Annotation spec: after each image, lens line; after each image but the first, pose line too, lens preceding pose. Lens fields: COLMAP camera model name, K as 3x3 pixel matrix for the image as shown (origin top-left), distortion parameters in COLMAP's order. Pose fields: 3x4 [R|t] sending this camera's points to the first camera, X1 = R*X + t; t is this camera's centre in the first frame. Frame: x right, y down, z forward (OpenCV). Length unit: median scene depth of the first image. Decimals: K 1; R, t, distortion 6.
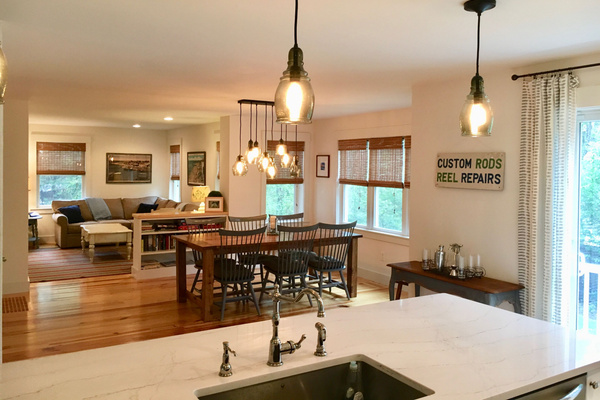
lens RADIAL K [[514.6, 0, 301.3], [0, 514.6, 172.1], [0, 0, 1]] dist [0.045756, -0.016366]
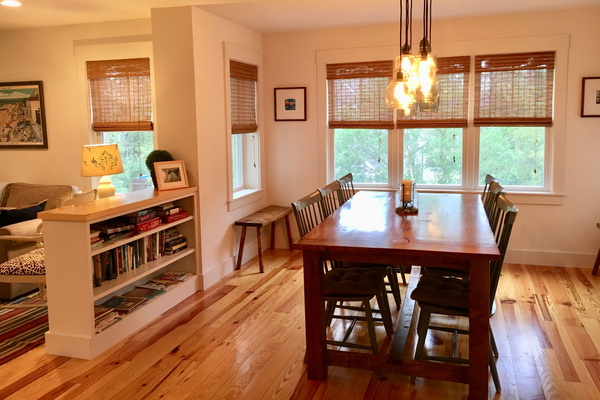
lens RADIAL K [[514.6, 0, 301.3], [0, 514.6, 172.1], [0, 0, 1]] dist [0.045756, -0.016366]
pose [[0.754203, -0.090652, 0.650353, -0.407124], [0.036531, 0.994683, 0.096283, 0.012860], [-0.655624, -0.048859, 0.753505, 0.501867]]
